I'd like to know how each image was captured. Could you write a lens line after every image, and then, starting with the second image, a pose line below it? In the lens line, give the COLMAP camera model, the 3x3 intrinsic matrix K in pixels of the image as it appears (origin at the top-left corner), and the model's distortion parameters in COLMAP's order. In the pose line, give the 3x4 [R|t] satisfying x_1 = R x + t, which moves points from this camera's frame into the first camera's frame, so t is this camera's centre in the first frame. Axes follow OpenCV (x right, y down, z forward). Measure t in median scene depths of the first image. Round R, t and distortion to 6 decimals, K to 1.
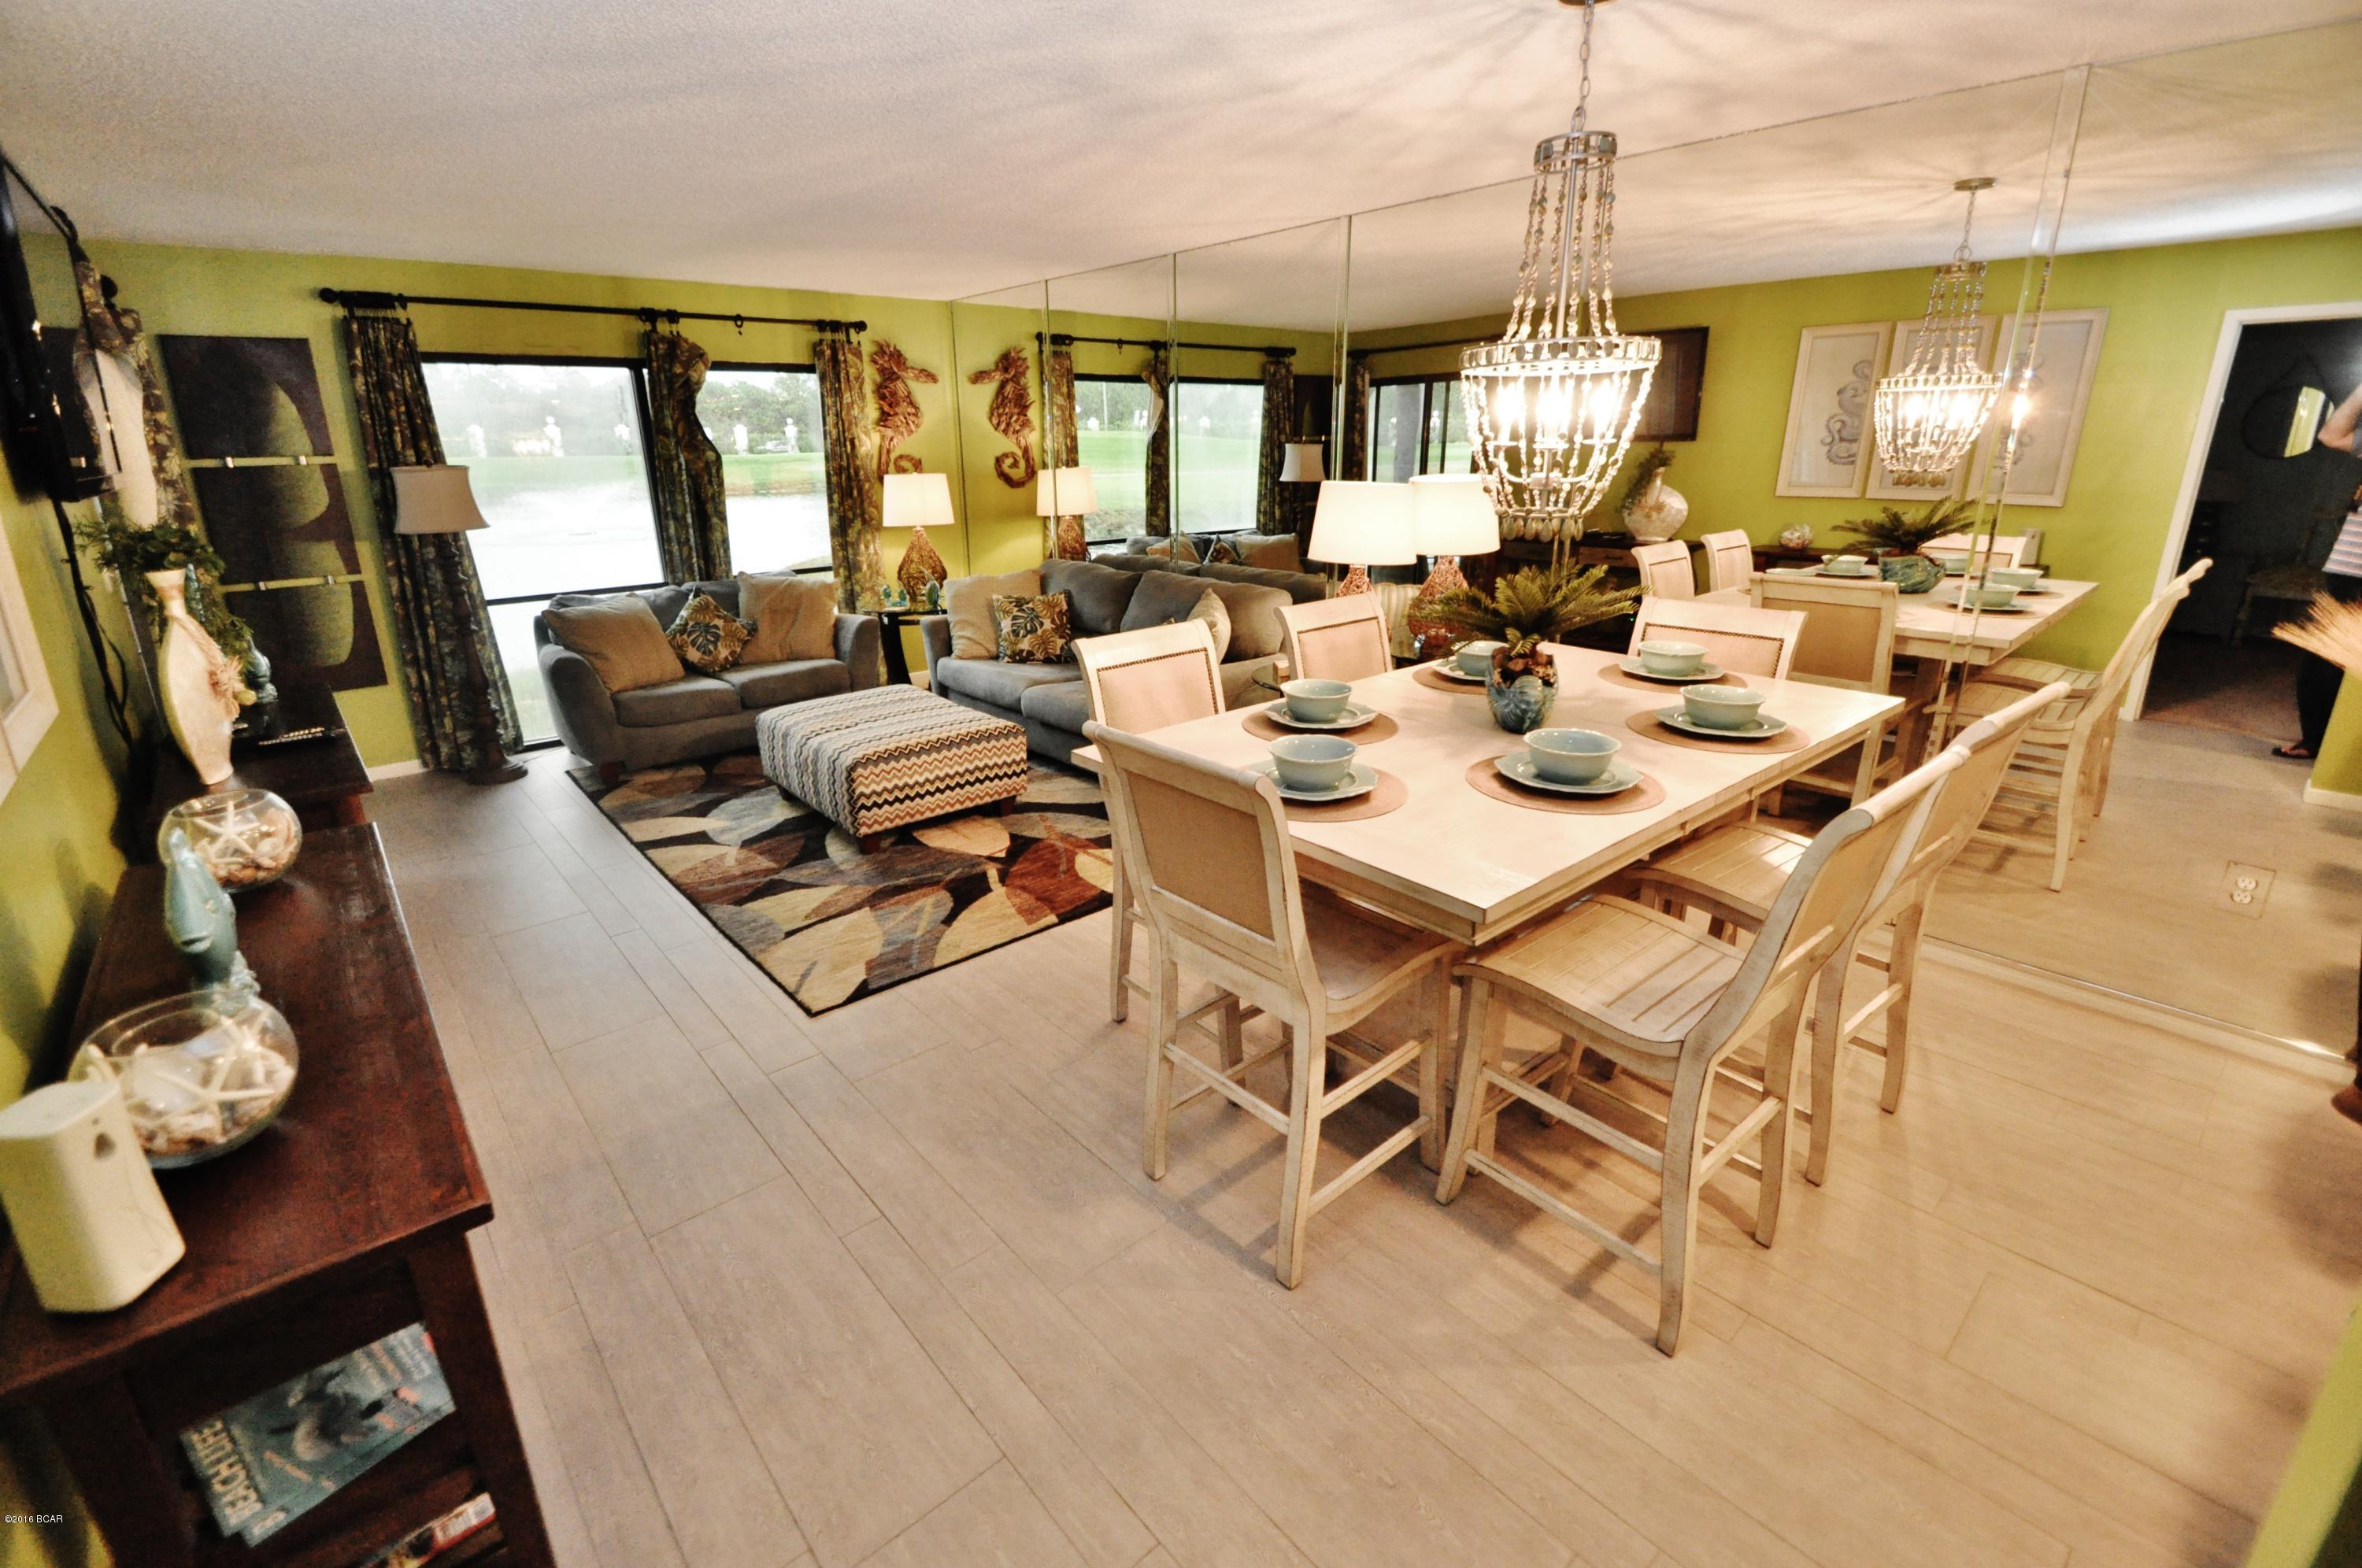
lens RADIAL K [[1027.6, 0, 1156.2], [0, 1027.6, 746.7], [0, 0, 1]] dist [0.014804, -0.014639]
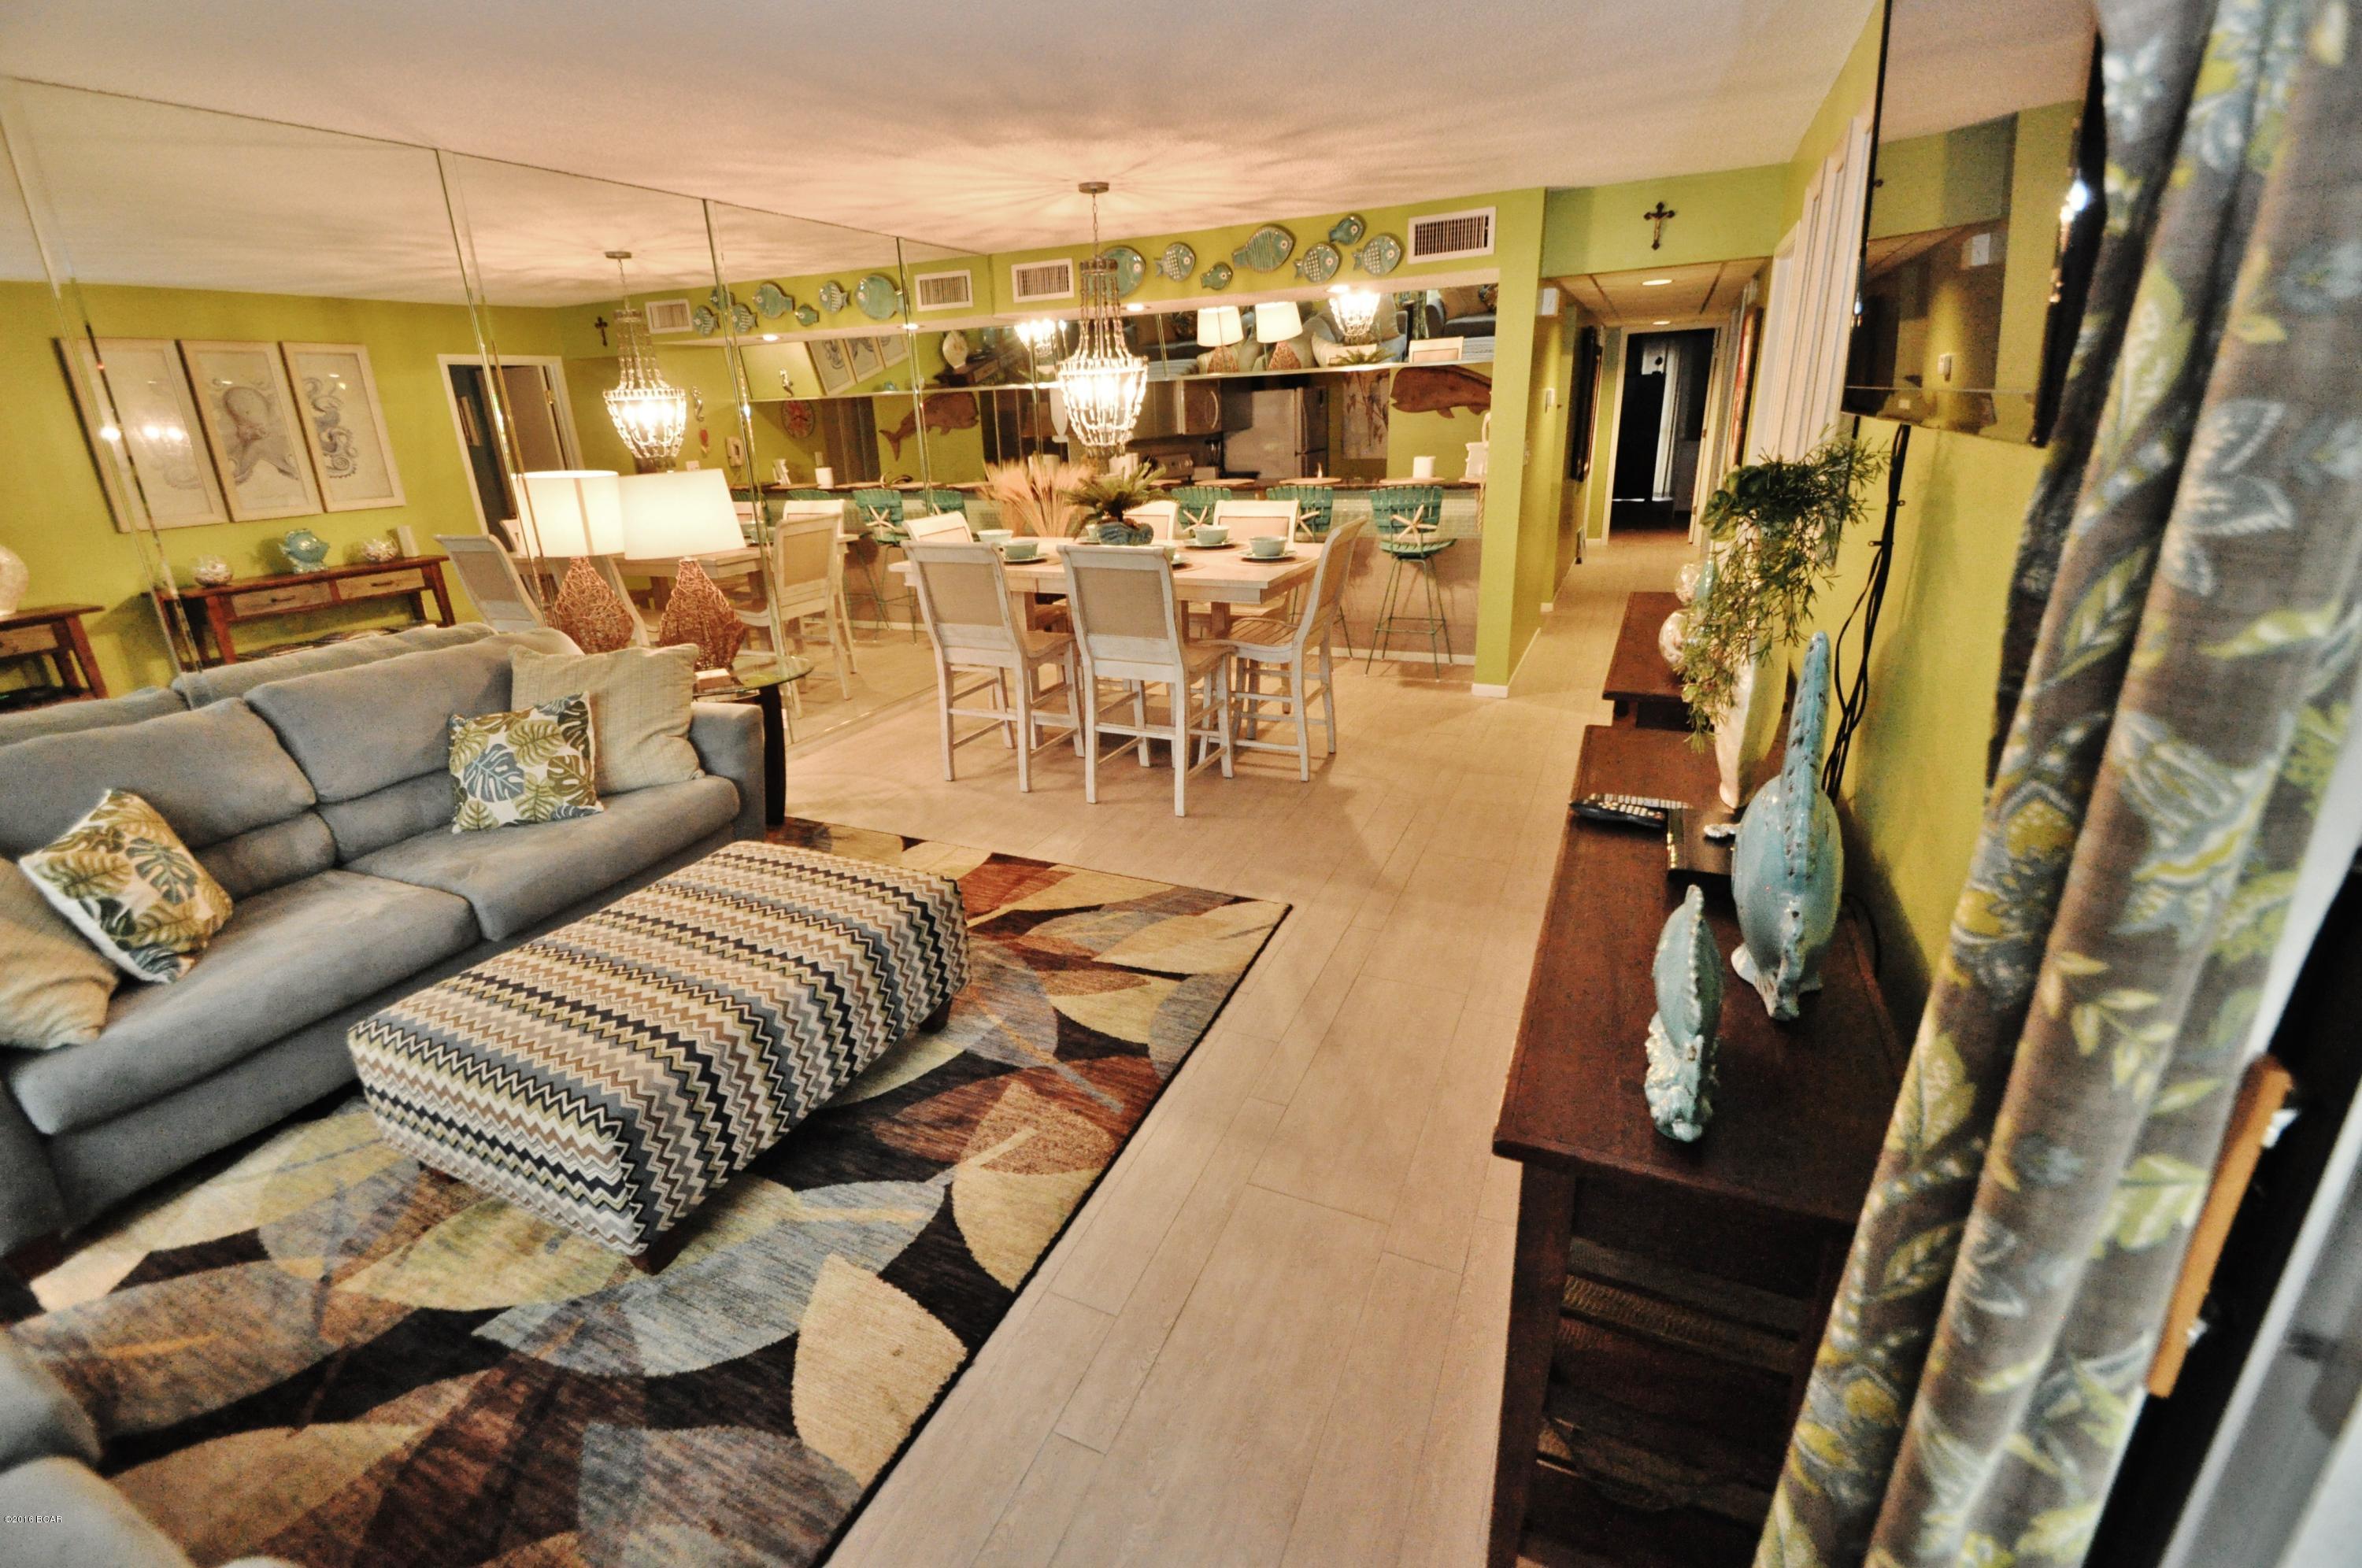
lens RADIAL K [[1030.0, 0, 1156.1], [0, 1030.0, 744.9], [0, 0, 1]] dist [0.021835, -0.020106]
pose [[-0.411308, -0.252272, 0.875891, -0.695995], [0.308012, 0.865943, 0.394046, -0.218976], [-0.857878, 0.431859, -0.278466, 0.778413]]
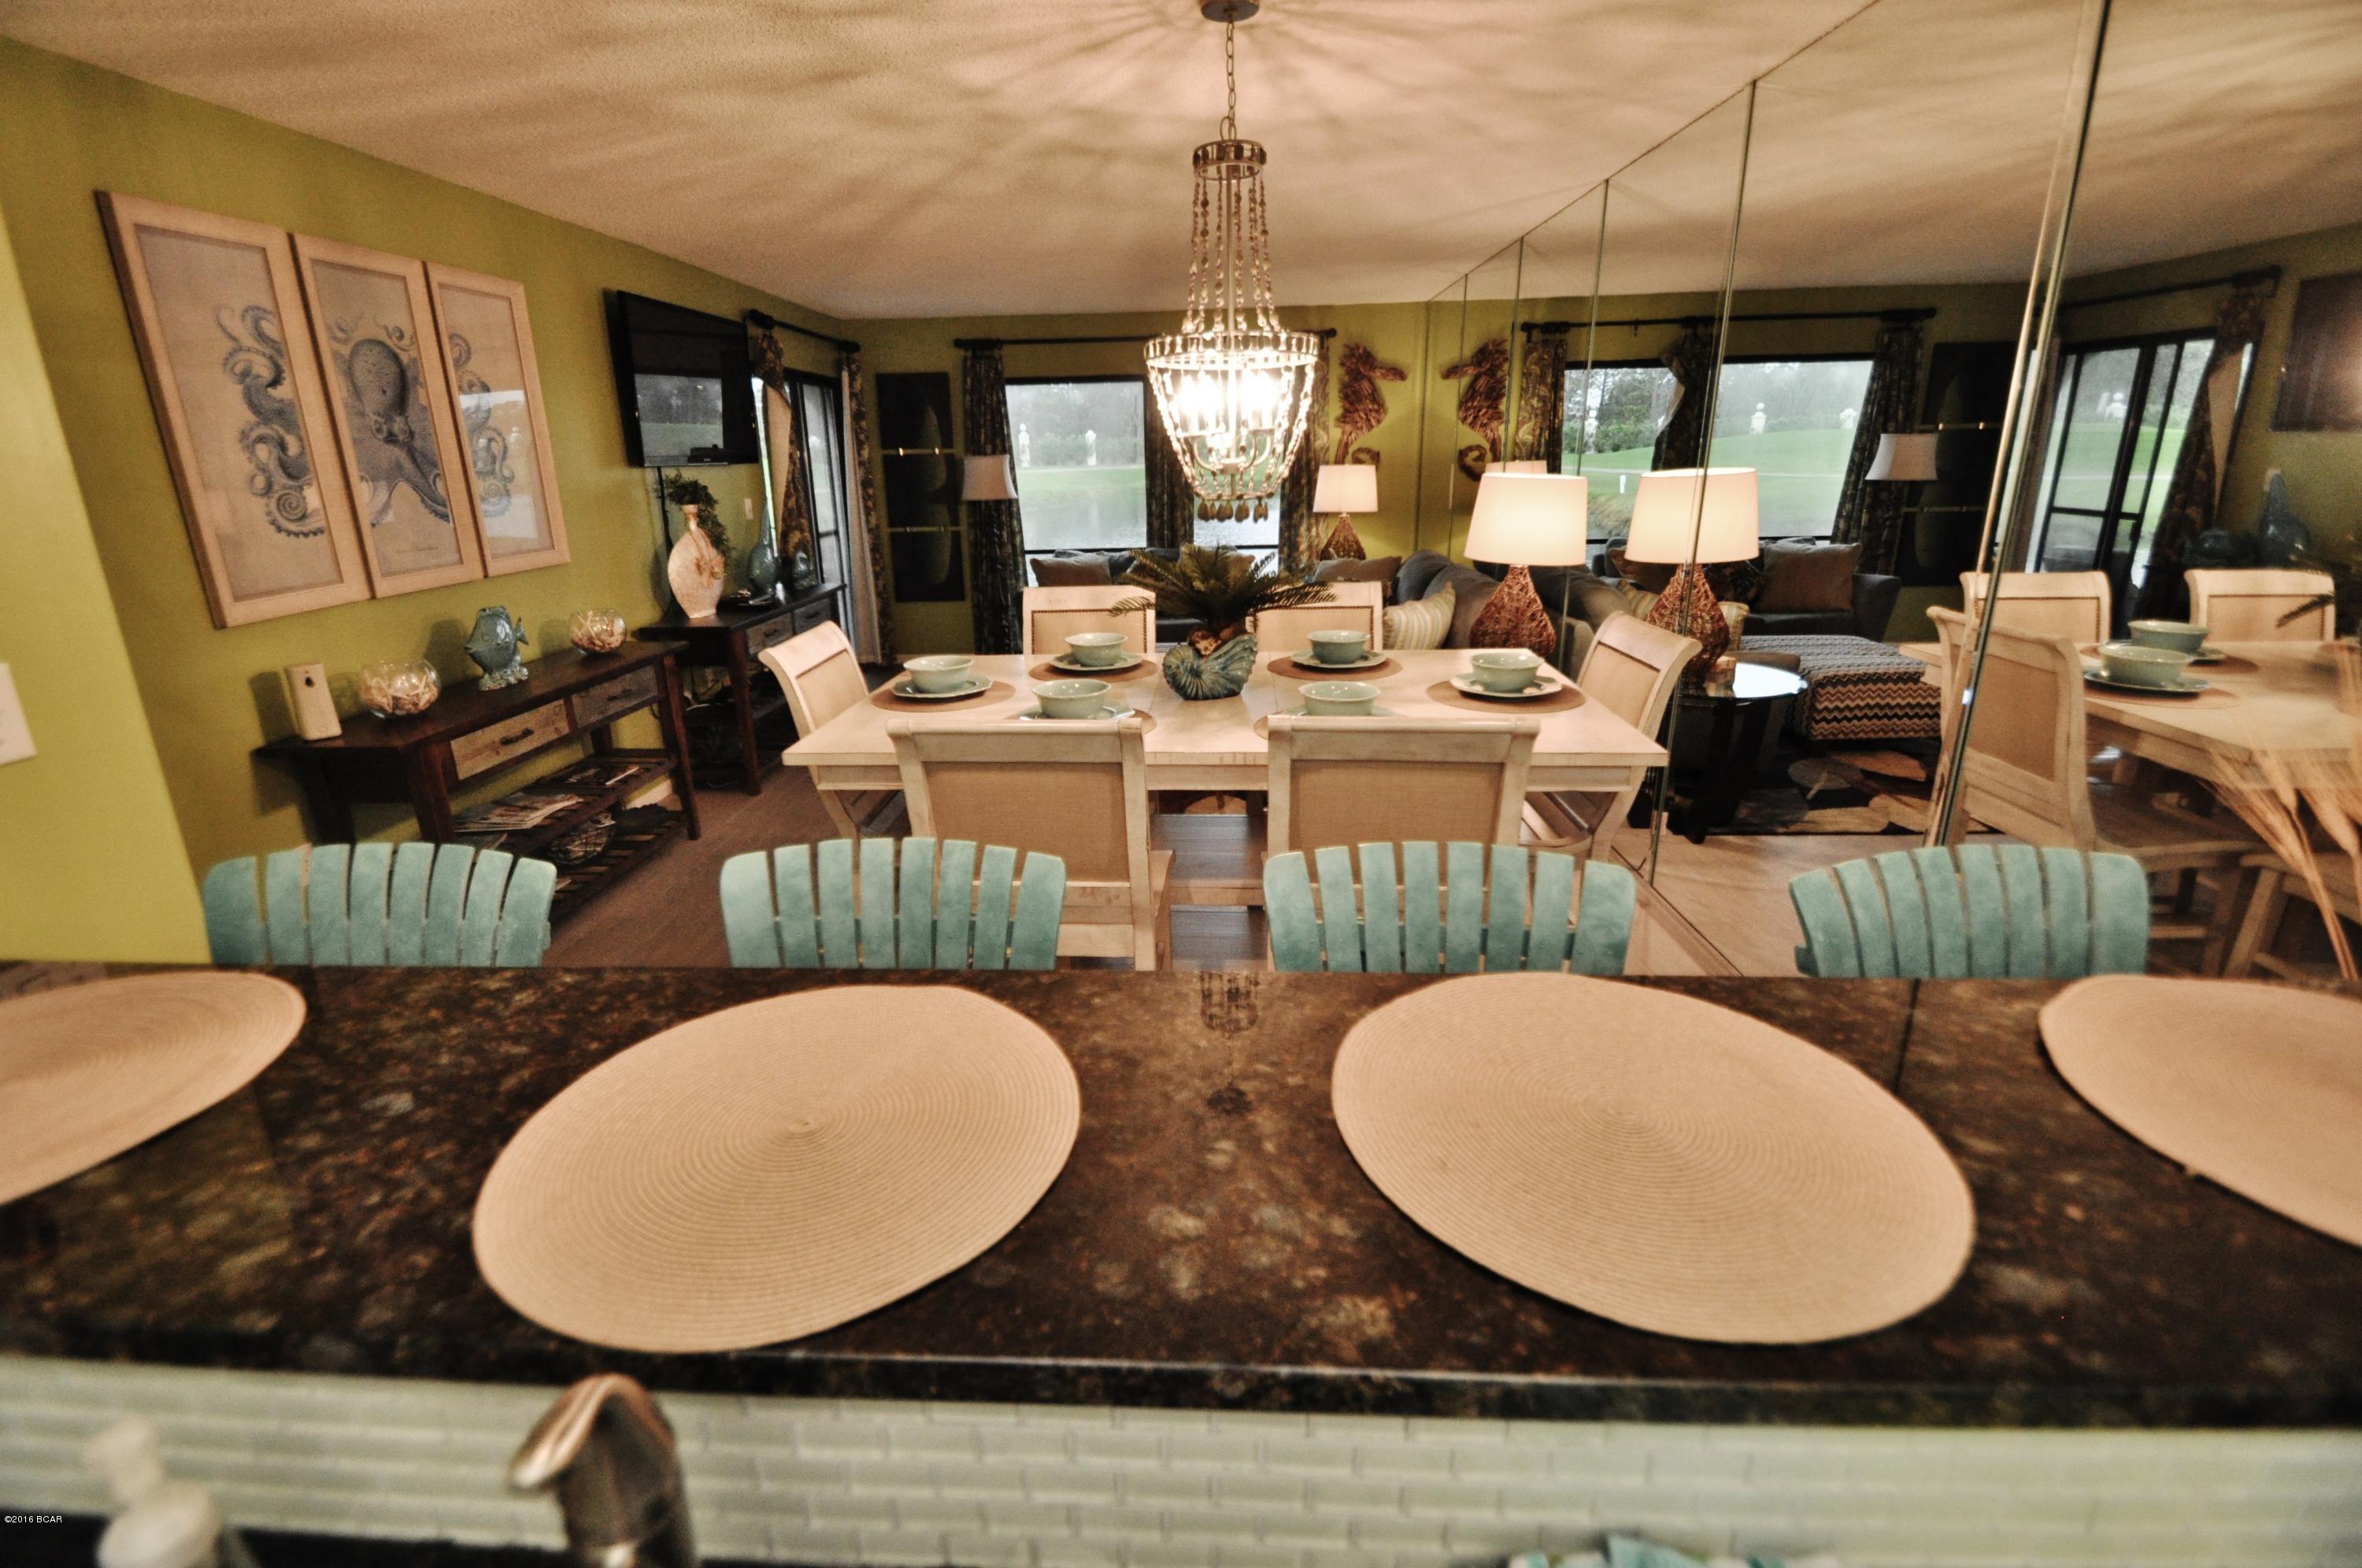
lens RADIAL K [[1018.8, 0, 1152.2], [0, 1018.8, 744.6], [0, 0, 1]] dist [0.014836, -0.000162]
pose [[0.722466, 0.191880, -0.664248, 0.479919], [-0.189185, 0.978917, 0.077012, -0.020674], [0.665020, 0.070028, 0.743535, 0.086303]]
